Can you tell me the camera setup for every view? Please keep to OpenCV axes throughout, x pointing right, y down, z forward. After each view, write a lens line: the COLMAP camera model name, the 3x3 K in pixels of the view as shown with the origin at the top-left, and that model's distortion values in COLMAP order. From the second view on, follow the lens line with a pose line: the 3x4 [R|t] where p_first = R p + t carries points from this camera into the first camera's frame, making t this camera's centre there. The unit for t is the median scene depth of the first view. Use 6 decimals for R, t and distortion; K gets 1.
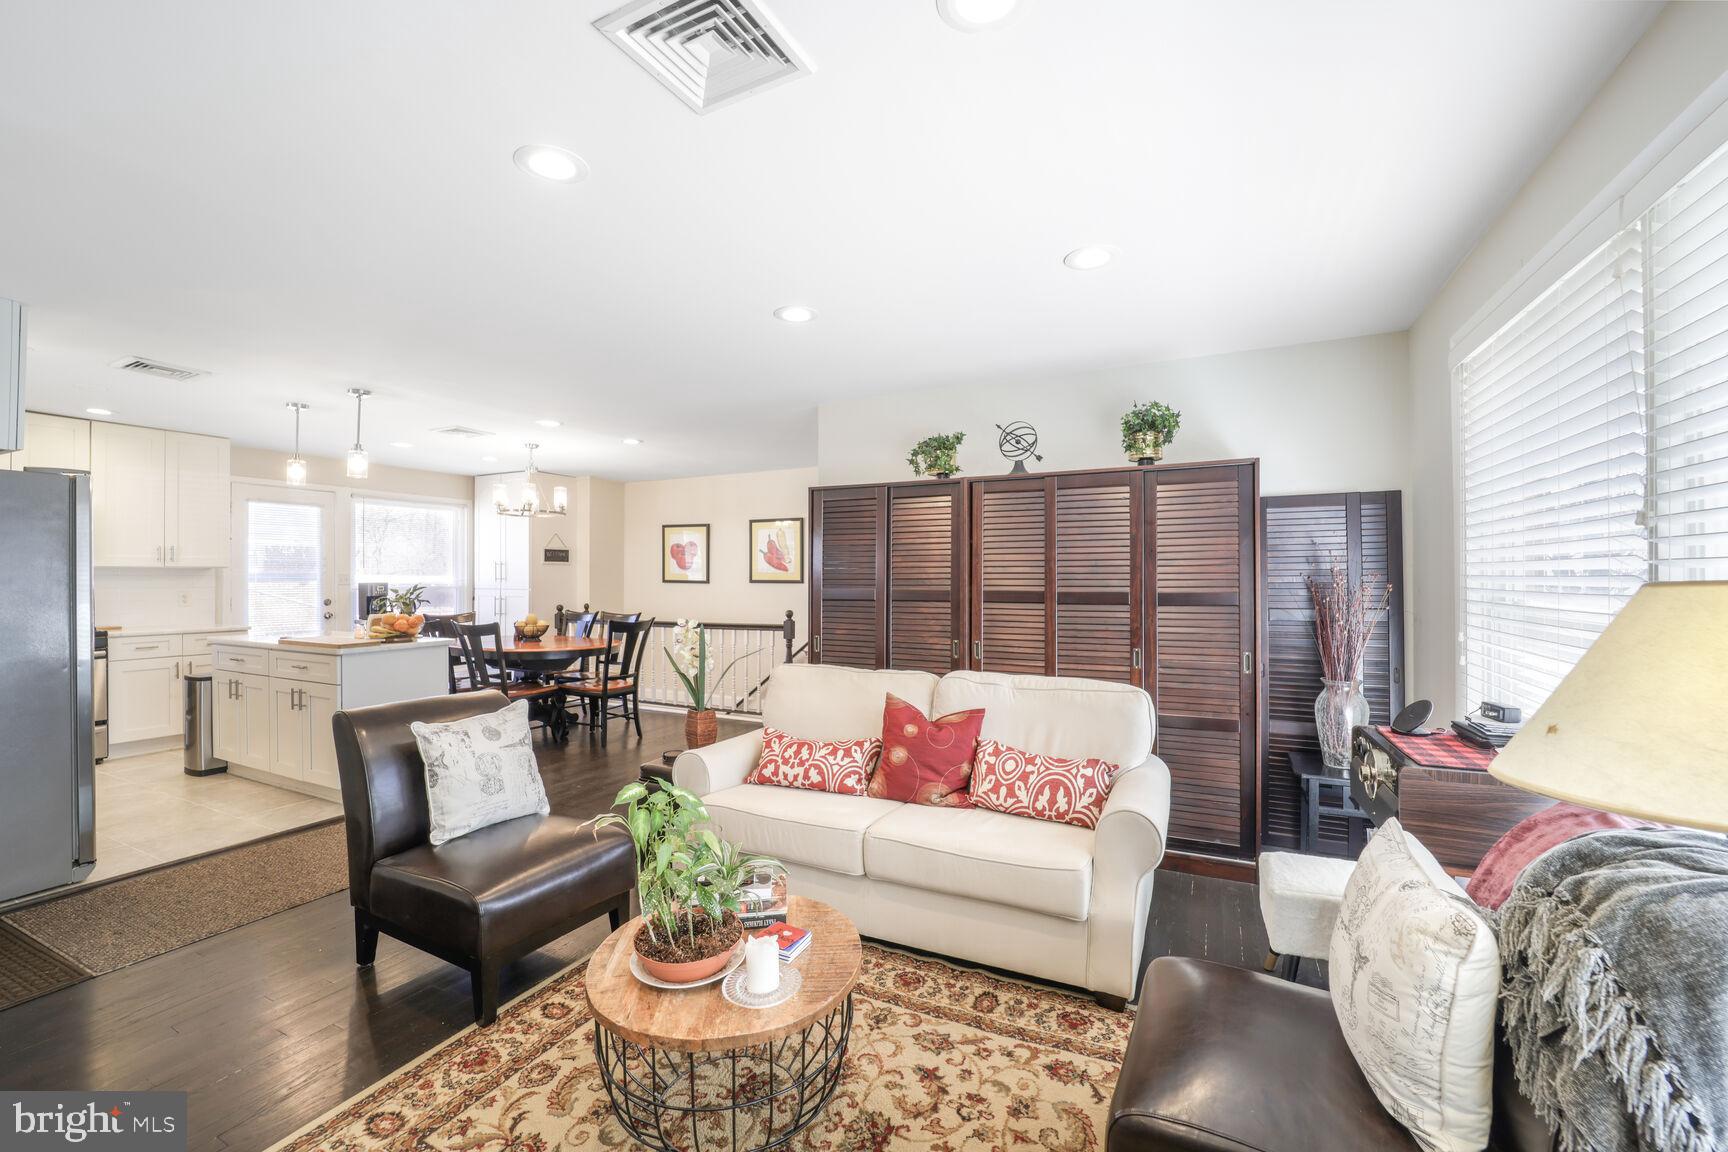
lens RADIAL K [[707.6, 0, 873.0], [0, 707.6, 579.6], [0, 0, 1]] dist [-0.013375, -0.000831]
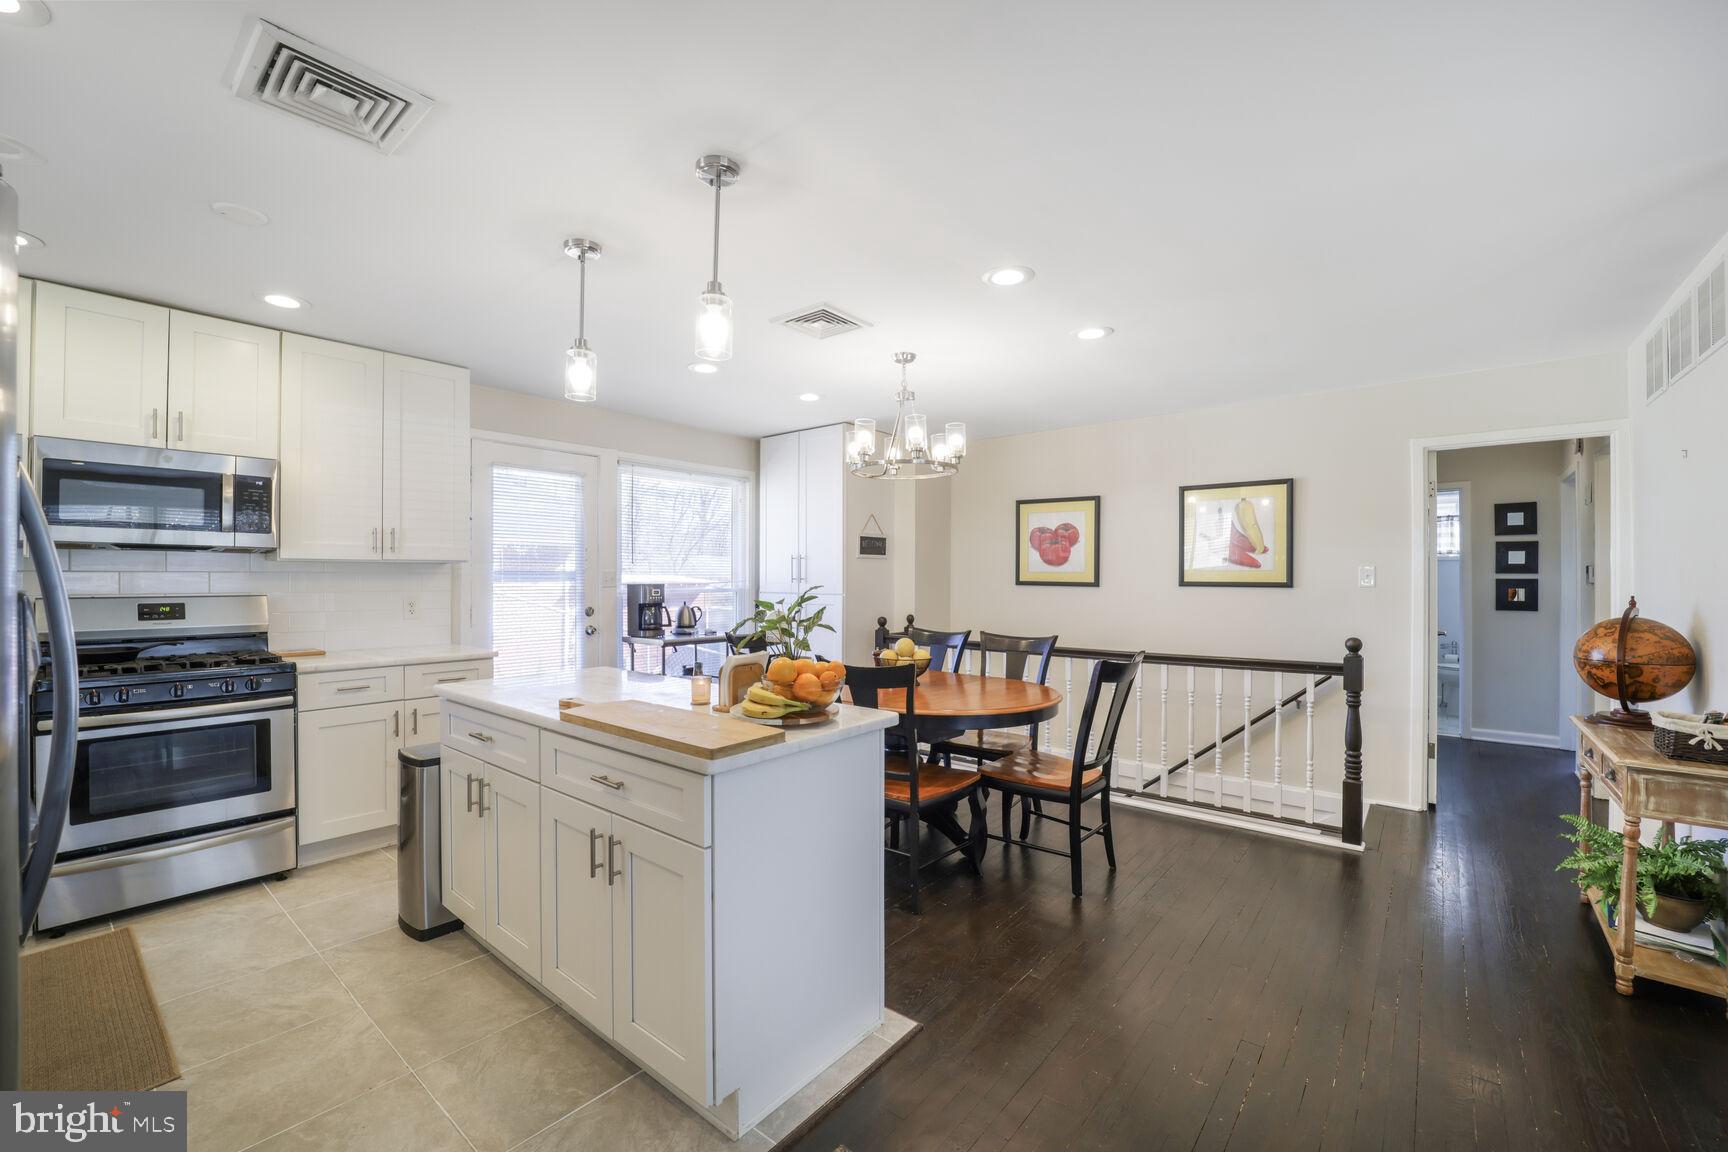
lens RADIAL K [[707.6, 0, 867.3], [0, 707.6, 577.4], [0, 0, 1]] dist [-0.013375, -0.000831]
pose [[0.974391, 0.001632, -0.224856, -0.351760], [-0.002435, 0.999992, -0.003297, -0.000703], [0.224849, 0.003760, 0.974386, 0.380245]]
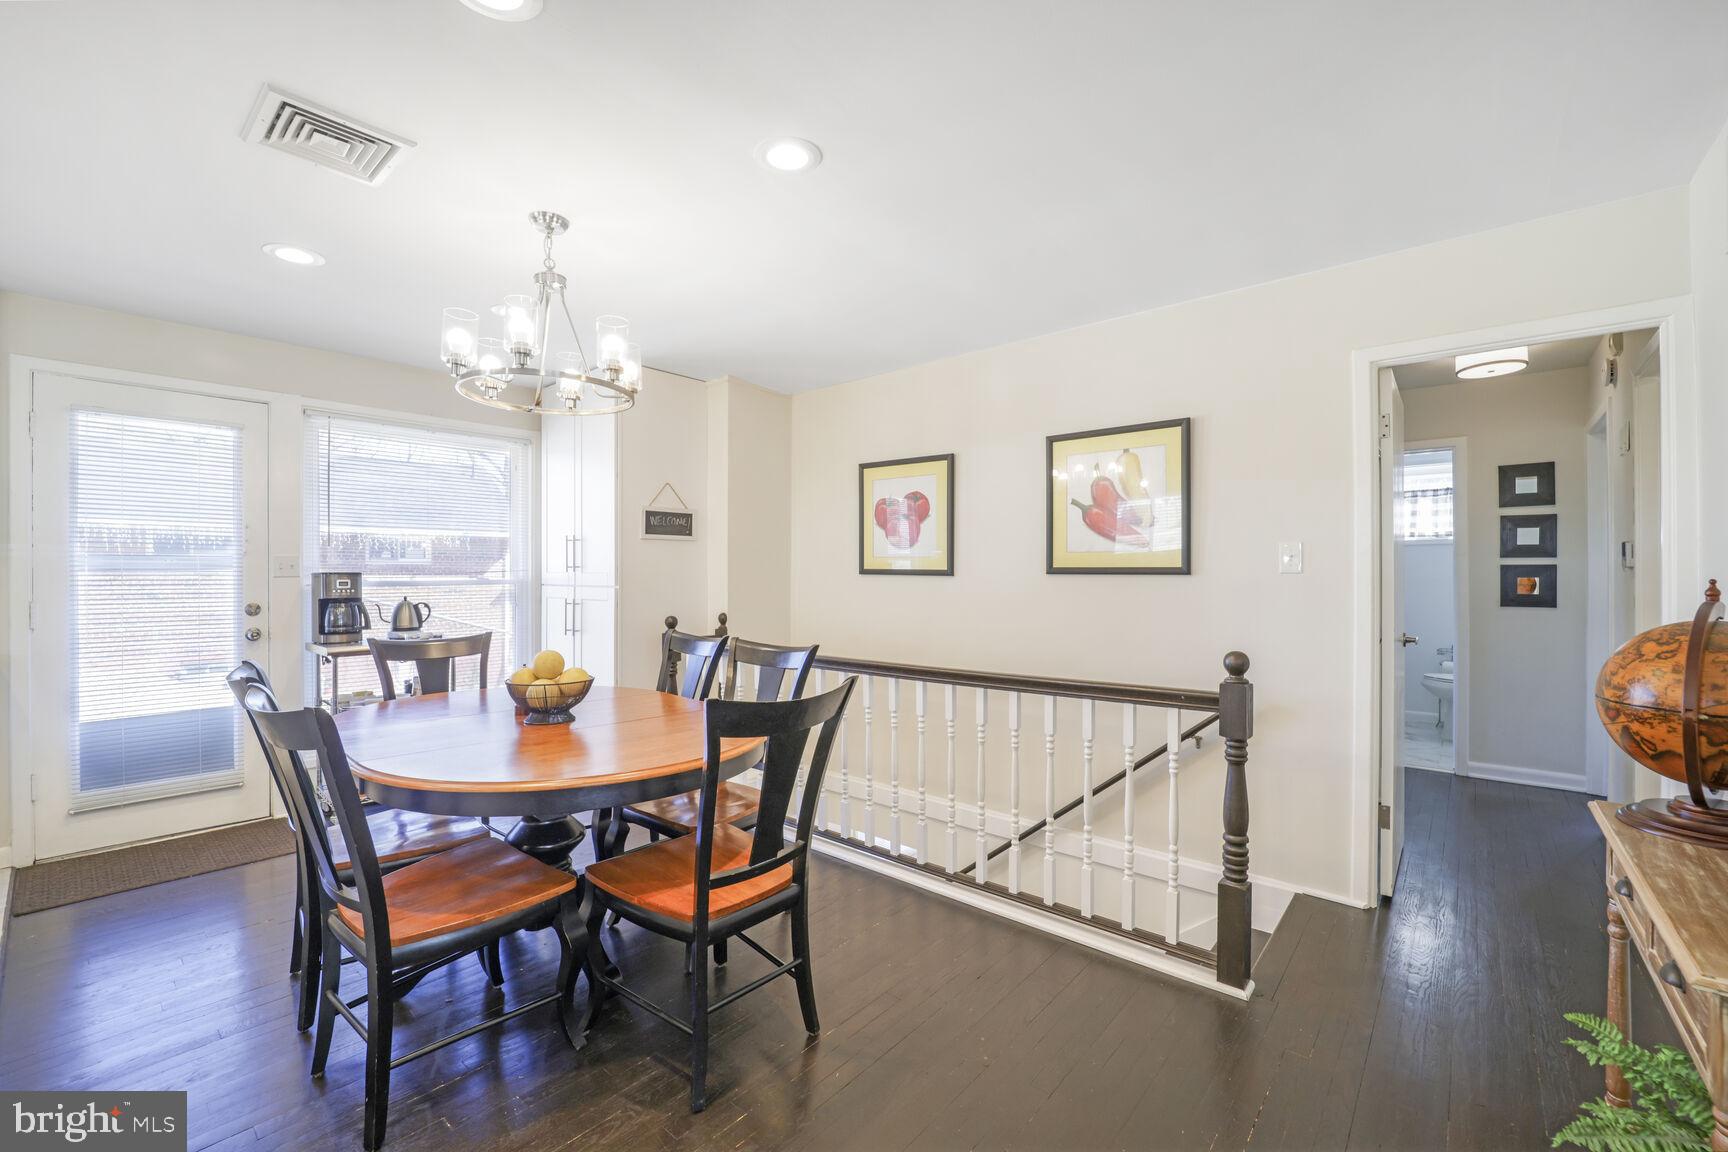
lens RADIAL K [[707.6, 0, 871.4], [0, 707.6, 574.4], [0, 0, 1]] dist [-0.013375, -0.000831]
pose [[0.968781, -0.000367, -0.247918, -0.198526], [-0.000274, 0.999997, -0.002549, 0.006887], [0.247918, 0.002537, 0.968778, 0.615563]]
